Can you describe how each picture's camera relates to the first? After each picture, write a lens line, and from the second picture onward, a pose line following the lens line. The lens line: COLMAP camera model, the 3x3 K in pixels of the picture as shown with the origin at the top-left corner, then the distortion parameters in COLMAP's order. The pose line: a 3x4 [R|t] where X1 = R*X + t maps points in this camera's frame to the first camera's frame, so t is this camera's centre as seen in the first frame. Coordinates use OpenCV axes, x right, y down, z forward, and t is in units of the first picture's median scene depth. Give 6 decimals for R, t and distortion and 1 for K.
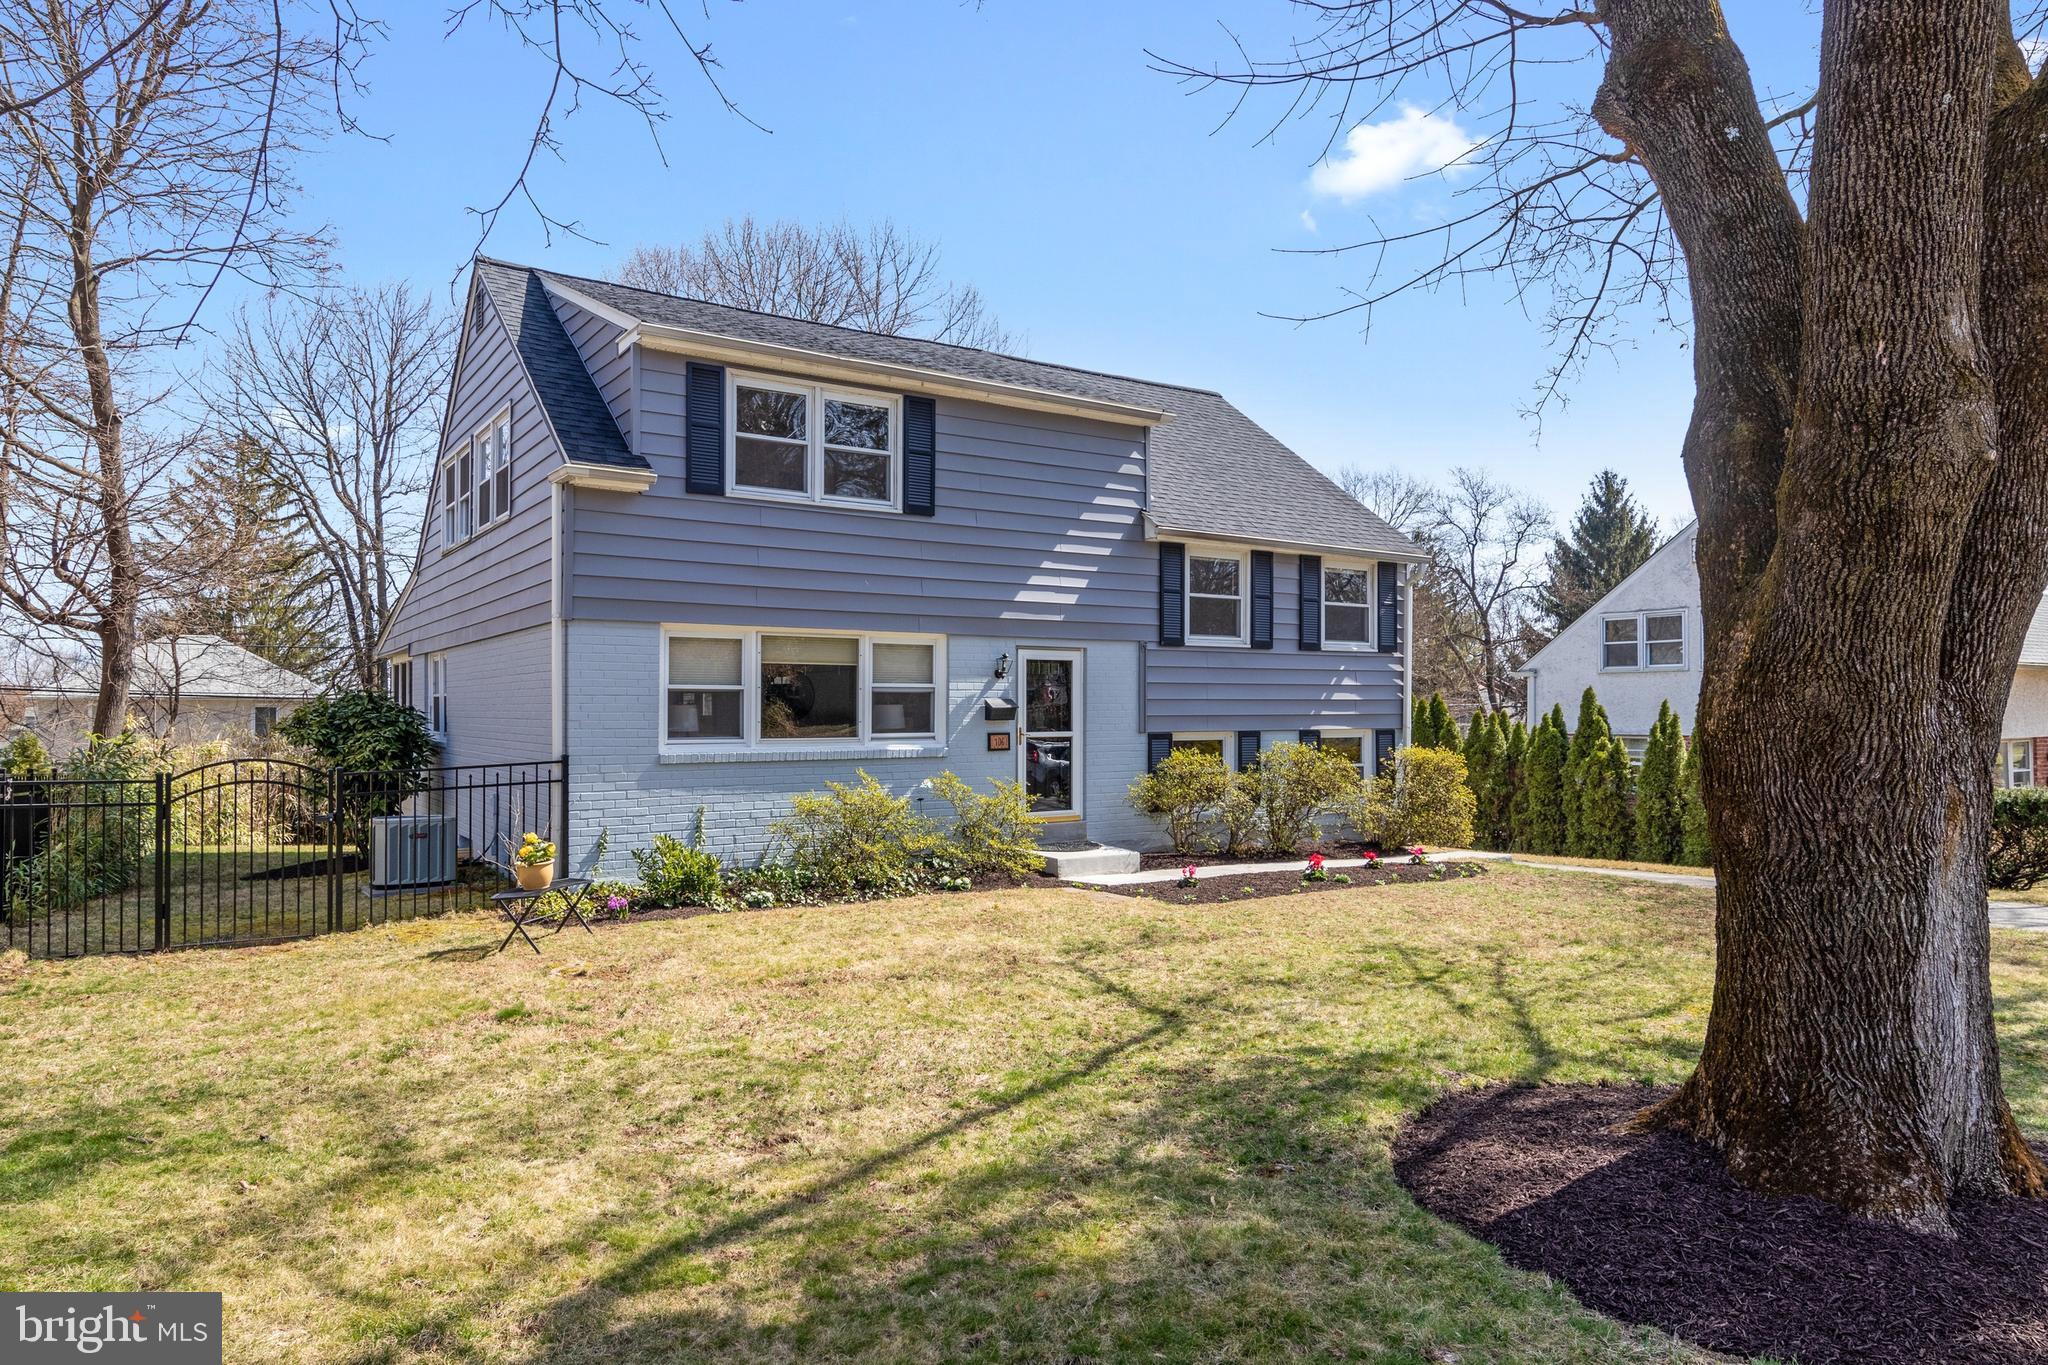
lens RADIAL K [[1299.1, 0, 1010.3], [0, 1299.1, 698.7], [0, 0, 1]] dist [-0.006747, -0.000554]
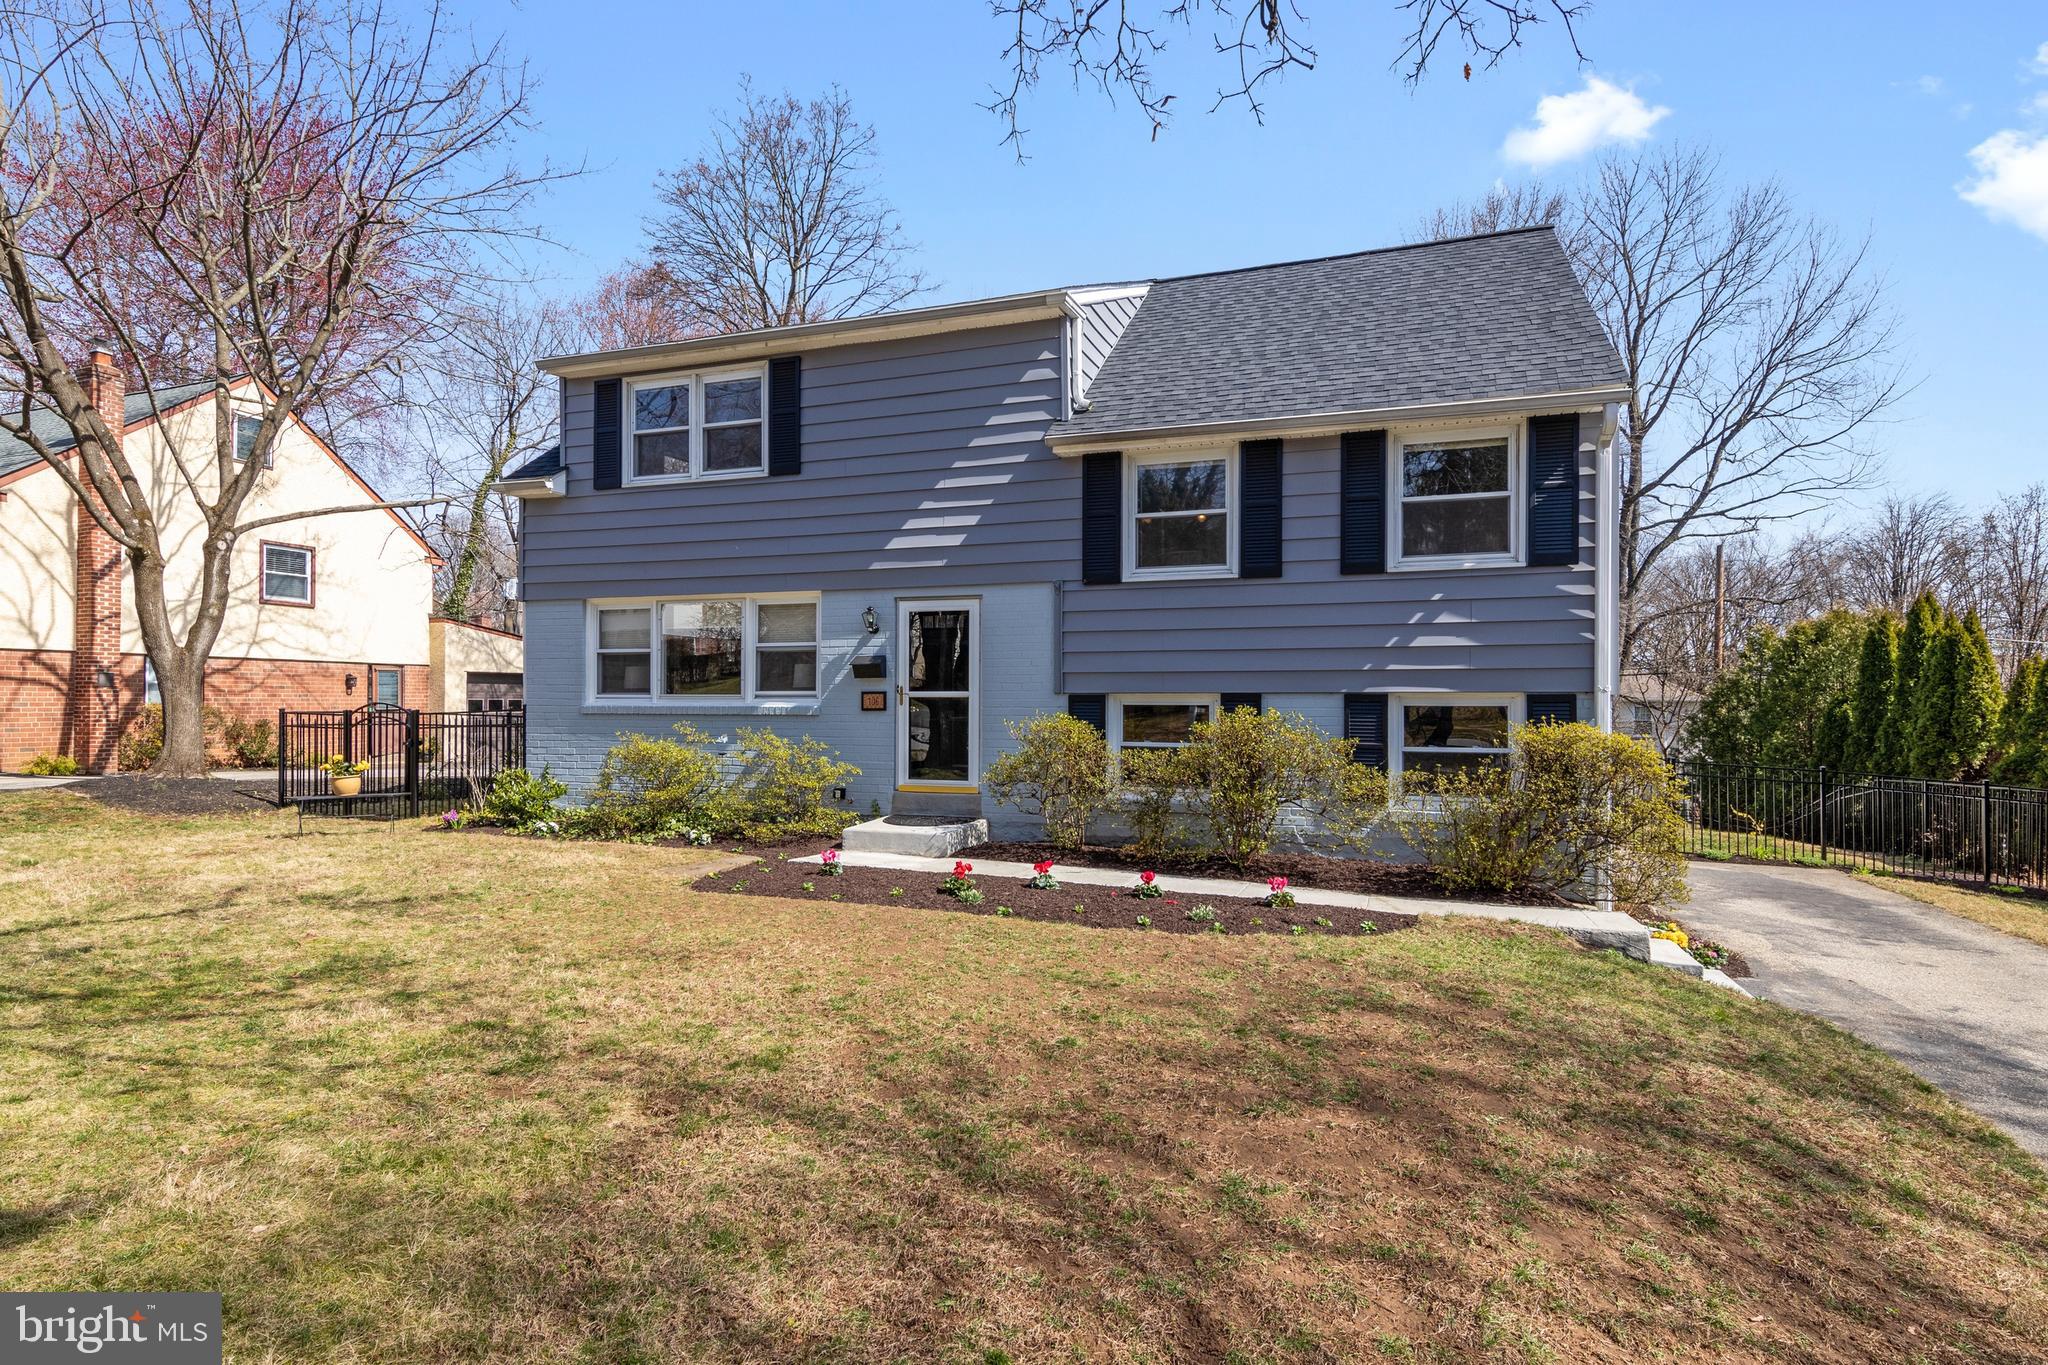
lens RADIAL K [[1037.1, 0, 1013.4], [0, 1037.1, 674.5], [0, 0, 1]] dist [0.007015, -0.004327]
pose [[0.595397, -0.005899, -0.803410, 0.642571], [0.011895, 0.999928, 0.001473, 0.013732], [0.803344, -0.010434, 0.595424, 0.623495]]
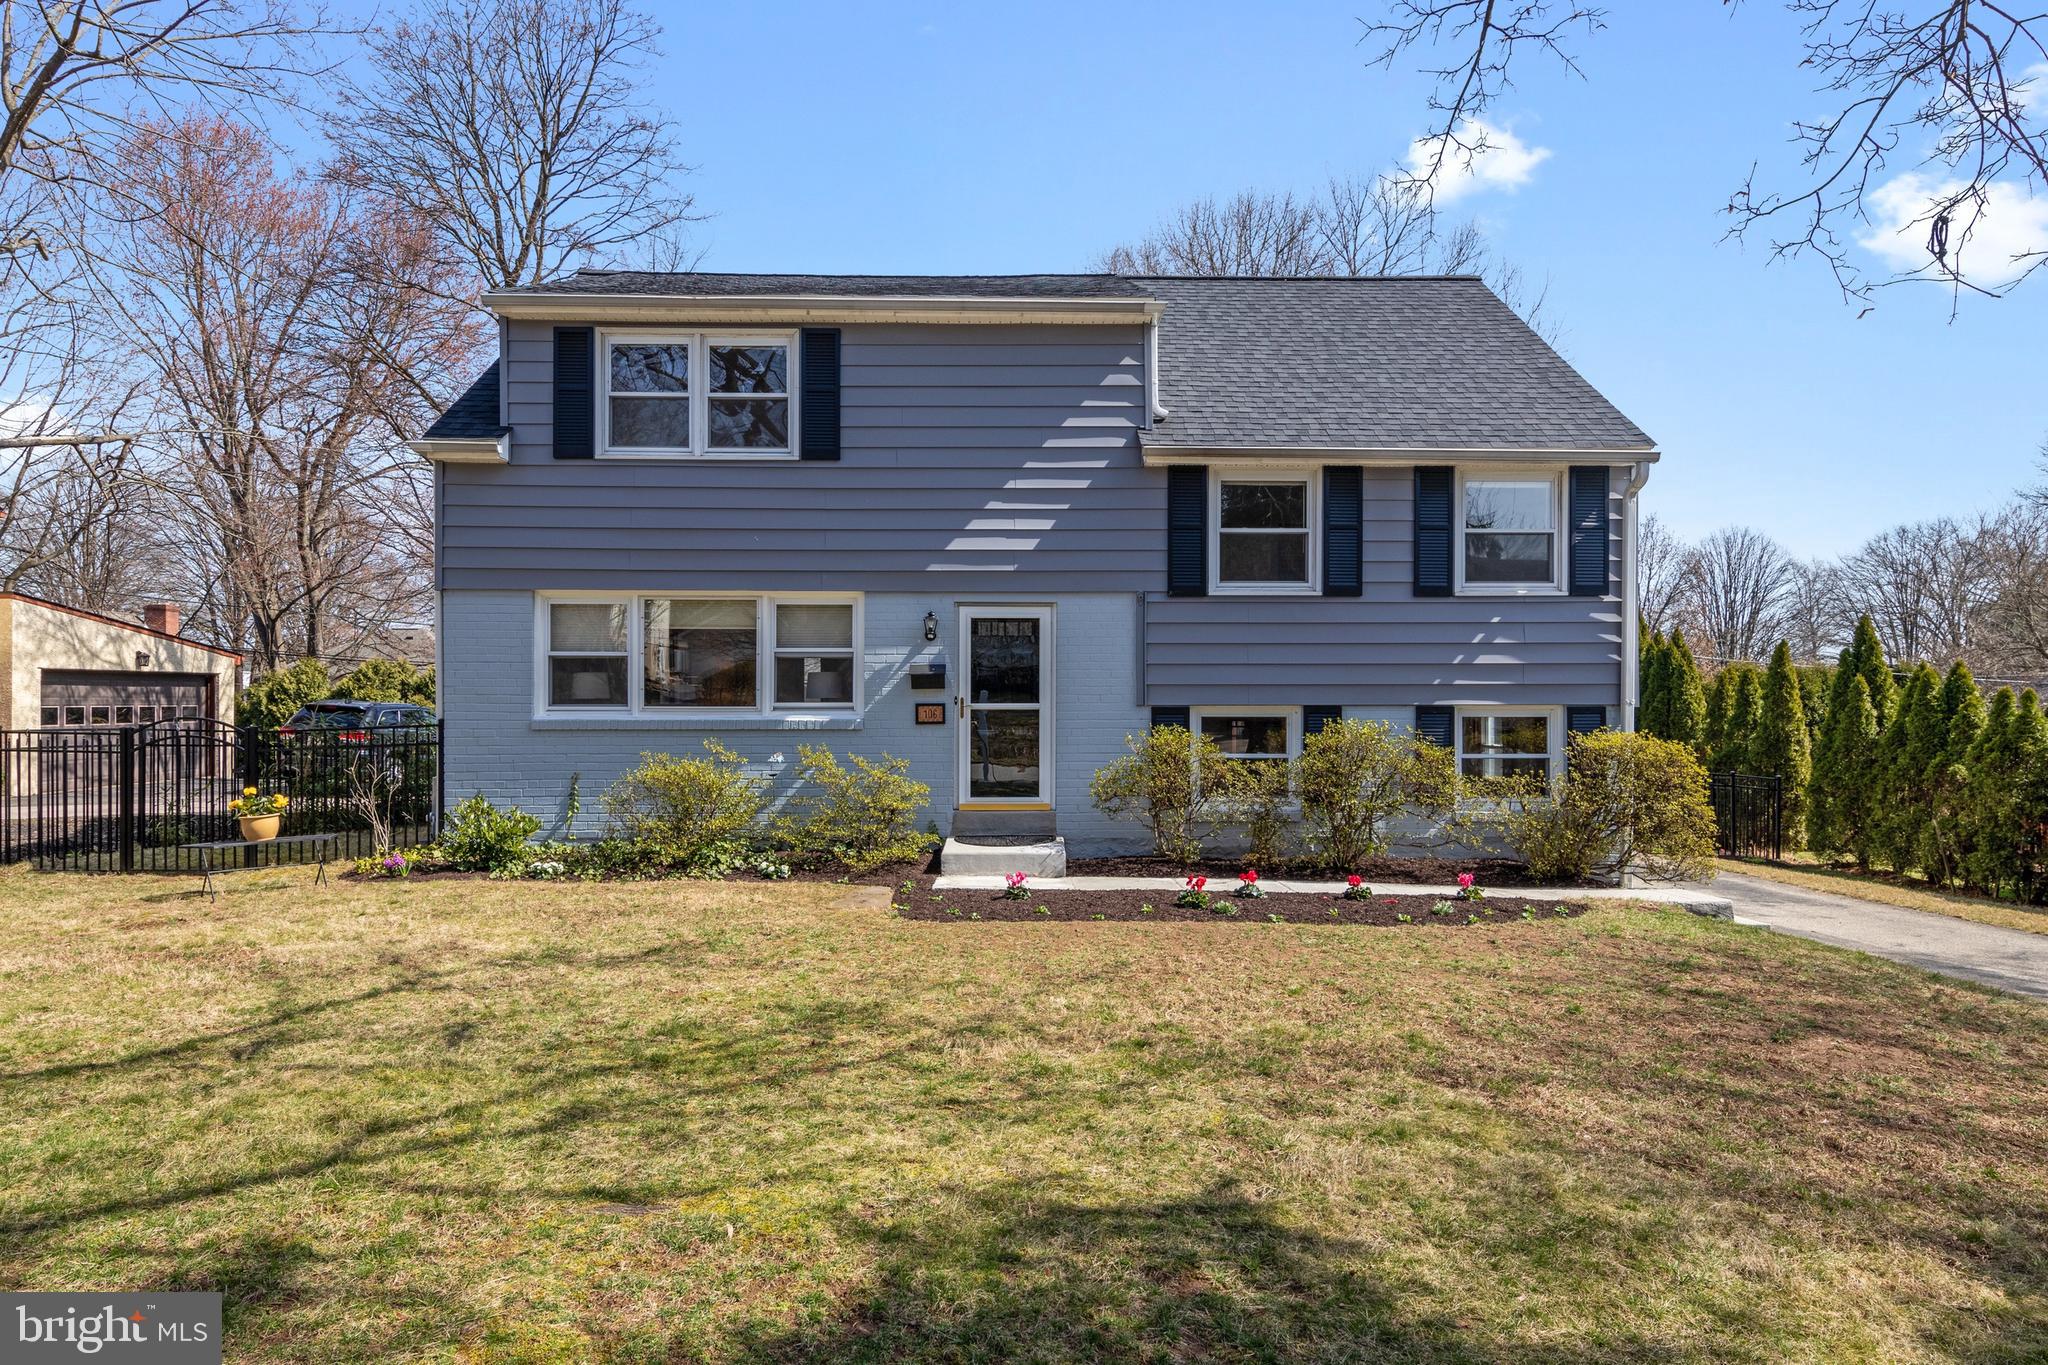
lens RADIAL K [[1194.1, 0, 1043.6], [0, 1194.1, 681.0], [0, 0, 1]] dist [0.001236, -0.001062]
pose [[0.838334, 0.004556, -0.545138, 0.480996], [0.003304, 0.999904, 0.013437, 0.000770], [0.545147, -0.013066, 0.838239, 0.367343]]
